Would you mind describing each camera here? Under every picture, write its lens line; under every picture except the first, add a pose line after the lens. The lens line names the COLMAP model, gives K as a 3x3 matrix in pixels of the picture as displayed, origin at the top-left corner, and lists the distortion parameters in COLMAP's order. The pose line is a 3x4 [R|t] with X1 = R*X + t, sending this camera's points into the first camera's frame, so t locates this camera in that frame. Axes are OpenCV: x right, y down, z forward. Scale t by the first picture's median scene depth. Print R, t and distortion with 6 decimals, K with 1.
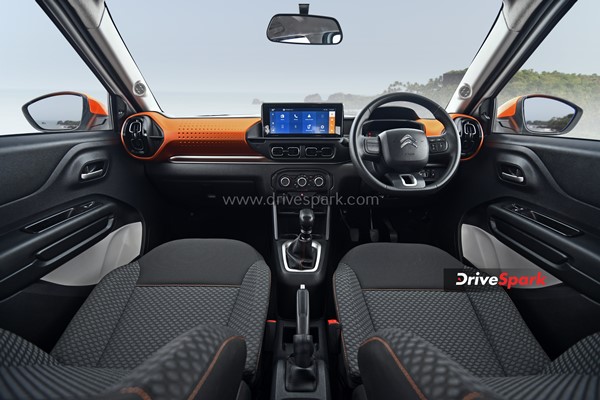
lens RADIAL K [[273.5, 0, 302.6], [0, 273.5, 199.0], [0, 0, 1]] dist [-0.029553, -0.008355]
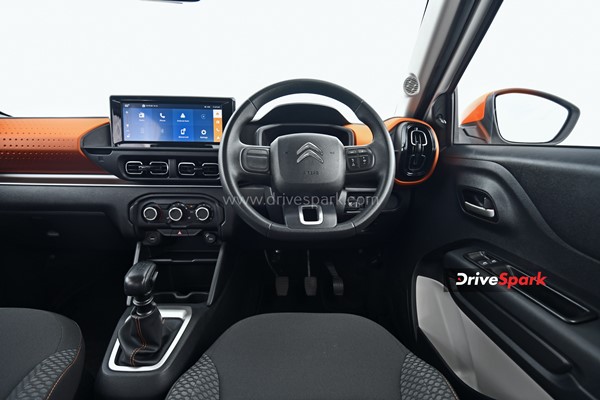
lens RADIAL K [[305.9, 0, 303.1], [0, 305.9, 198.5], [0, 0, 1]] dist [-0.019044, -0.006518]
pose [[0.997639, 0.005527, 0.068459, 0.282265], [0.000524, 0.996115, -0.088066, -0.039292], [-0.068680, 0.087894, 0.993759, 0.271231]]
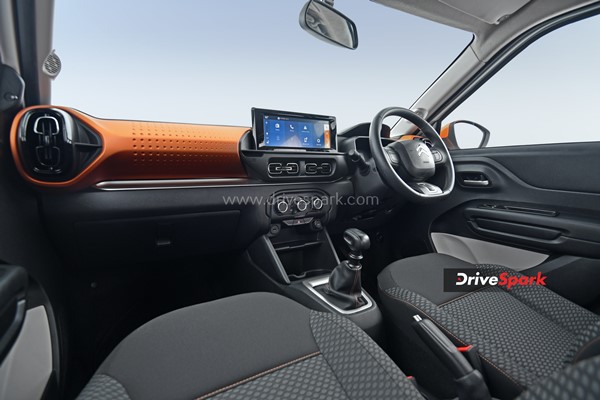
lens RADIAL K [[286.1, 0, 298.6], [0, 286.1, 198.2], [0, 0, 1]] dist [-0.027073, -0.002035]
pose [[0.857034, -0.061853, 0.511535, -0.493730], [0.154997, 0.977735, -0.141460, 0.039012], [-0.491395, 0.200522, 0.847538, 0.306477]]
